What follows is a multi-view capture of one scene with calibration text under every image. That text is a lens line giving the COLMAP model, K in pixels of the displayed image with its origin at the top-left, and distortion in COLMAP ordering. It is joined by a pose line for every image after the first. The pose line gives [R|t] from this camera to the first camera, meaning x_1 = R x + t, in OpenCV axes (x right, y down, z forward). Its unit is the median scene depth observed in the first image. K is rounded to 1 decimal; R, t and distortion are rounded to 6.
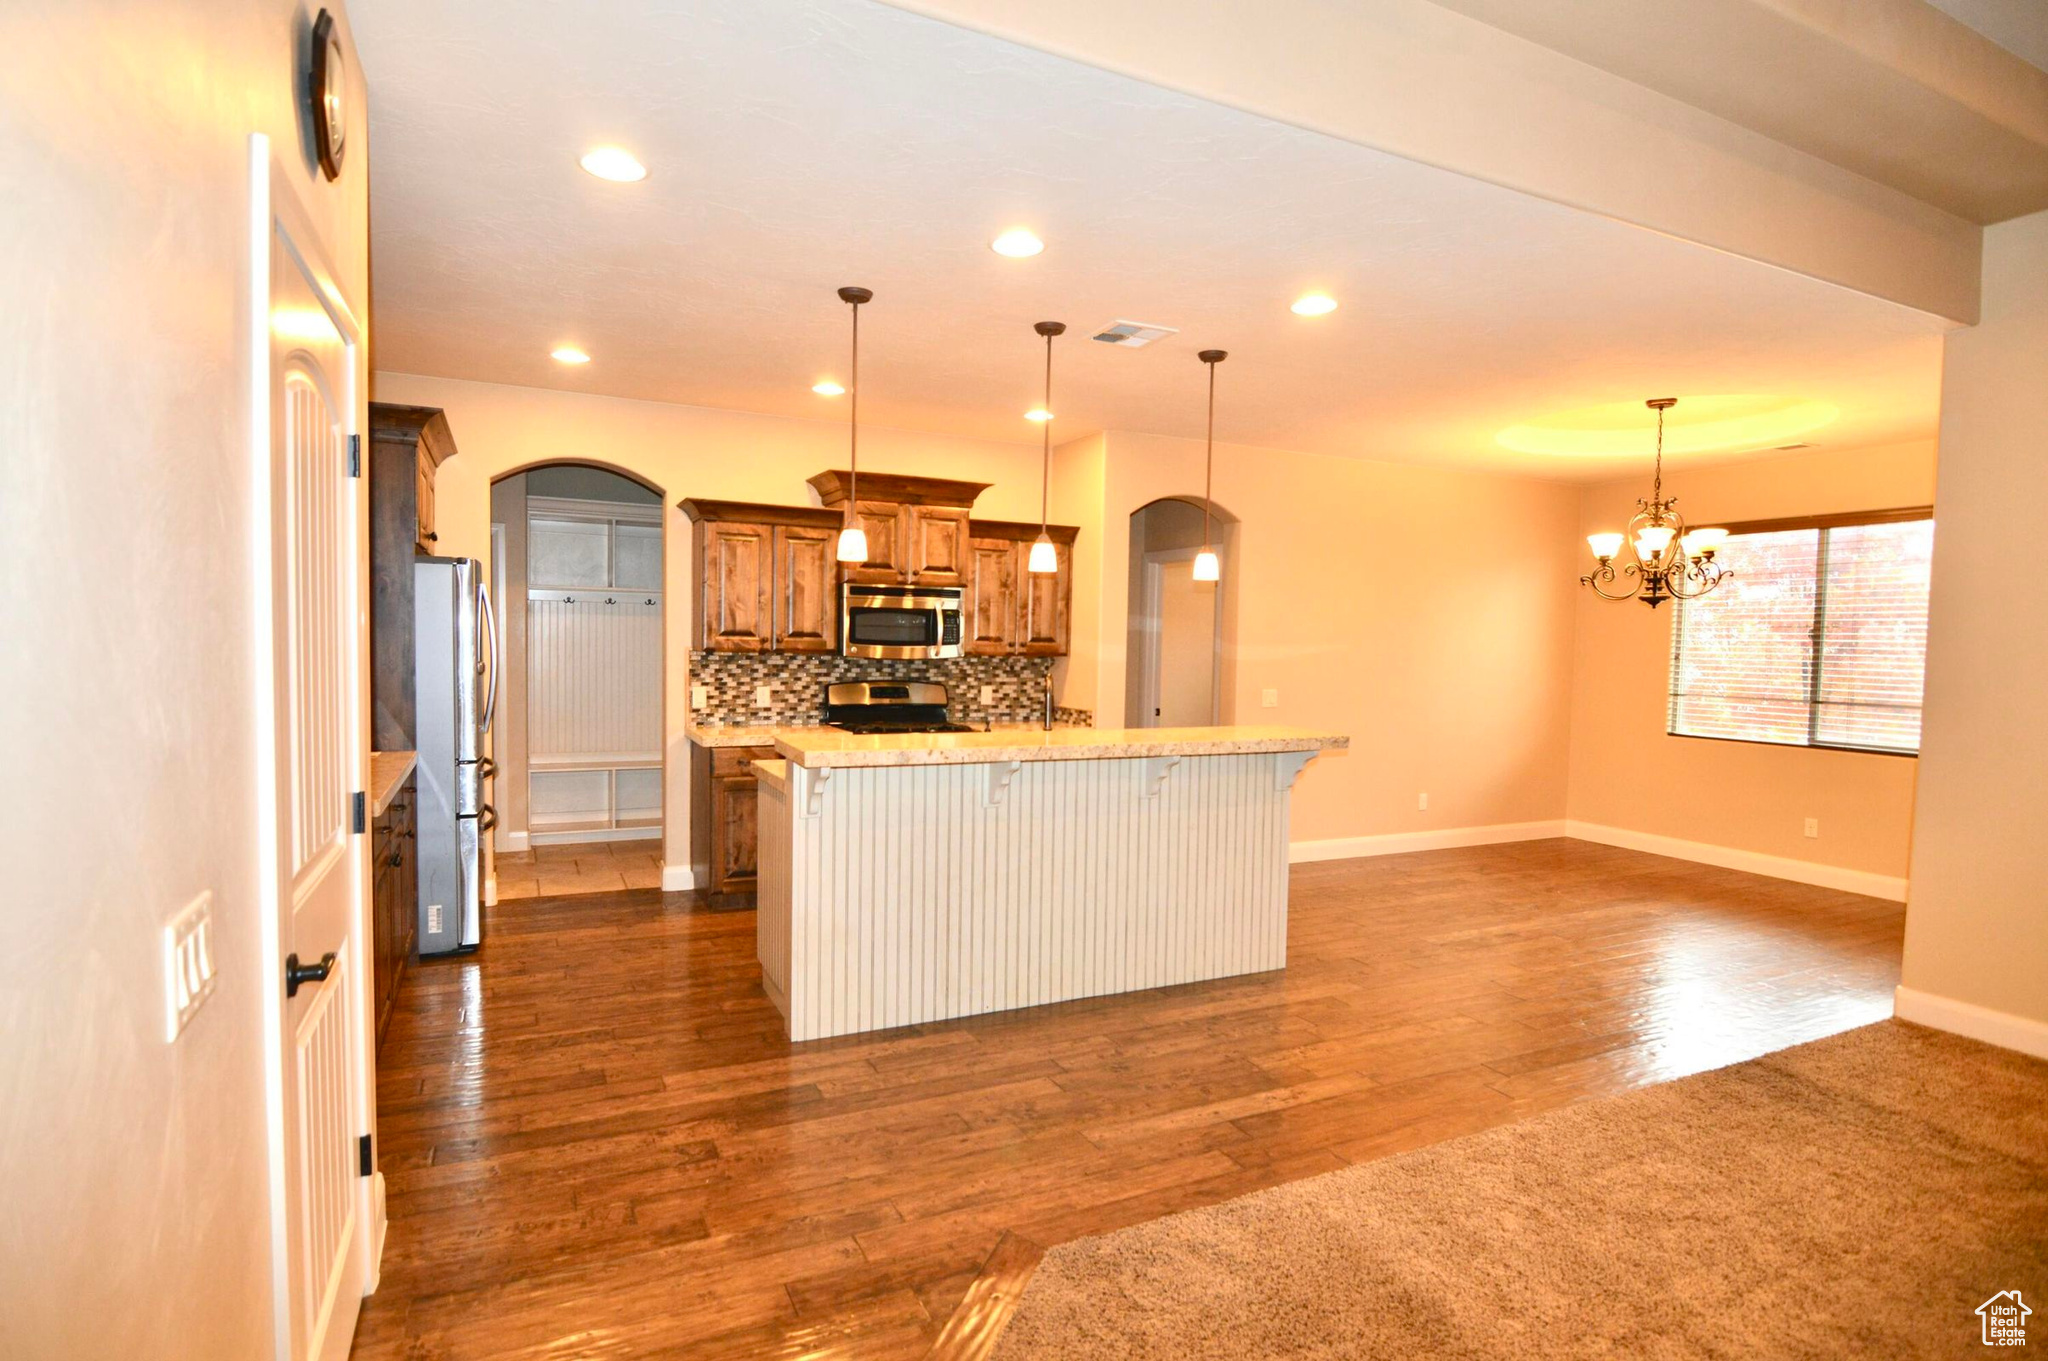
lens RADIAL K [[1037.9, 0, 1025.0], [0, 1037.9, 688.2], [0, 0, 1]] dist [-0.000707, -0.000193]
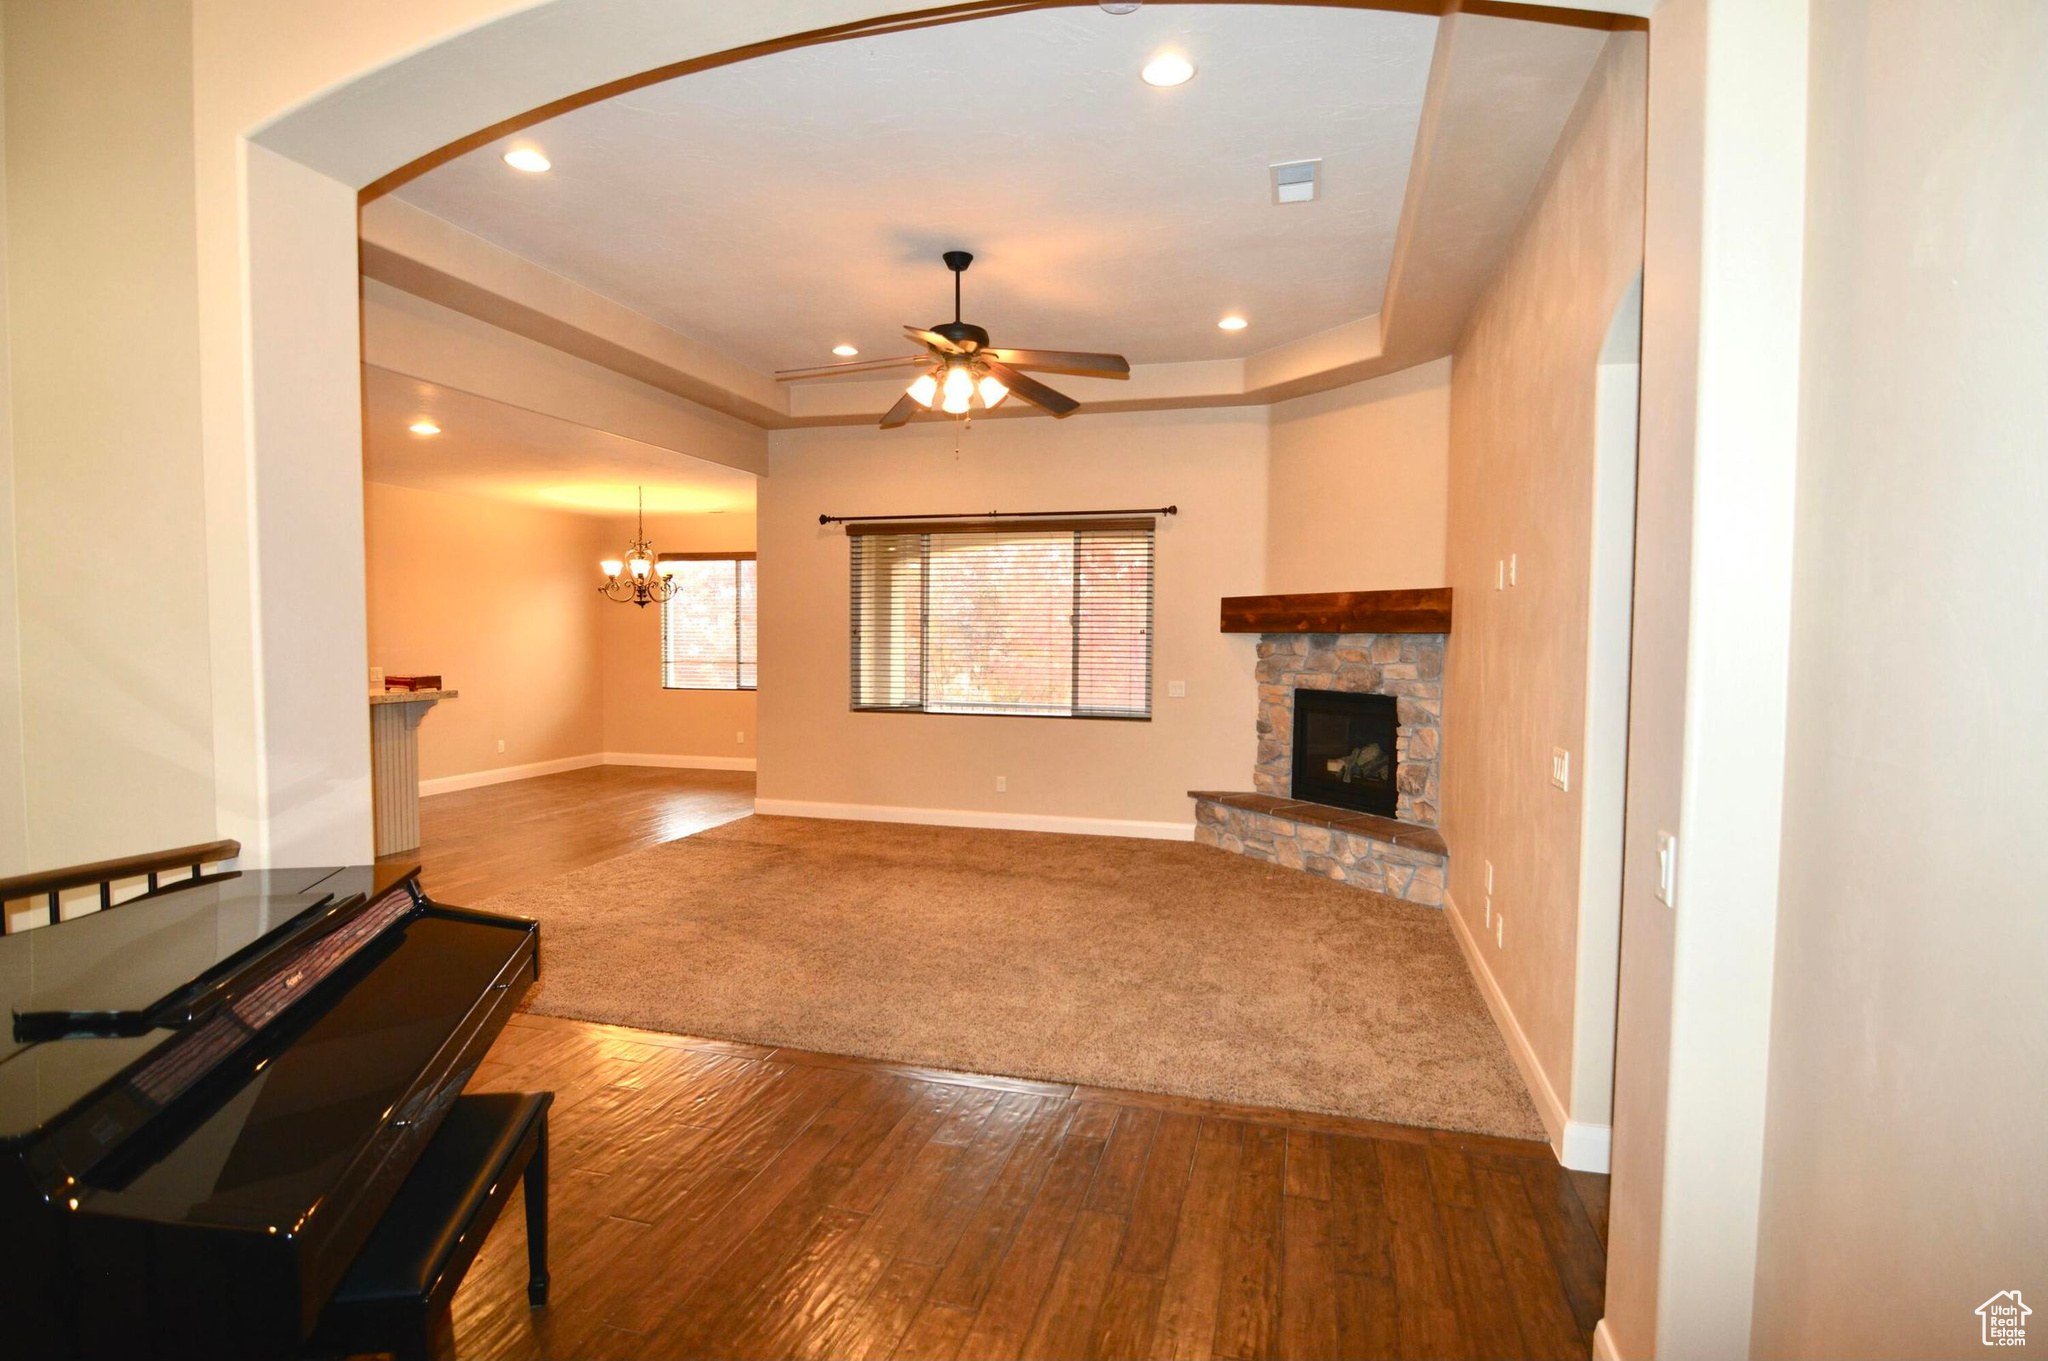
lens RADIAL K [[1037.9, 0, 1025.0], [0, 1037.9, 688.2], [0, 0, 1]] dist [-0.000707, -0.000193]
pose [[0.658734, -0.053538, 0.750469, -0.231555], [0.043325, 0.998509, 0.033203, 0.021095], [-0.751127, 0.010642, 0.660072, -0.531768]]
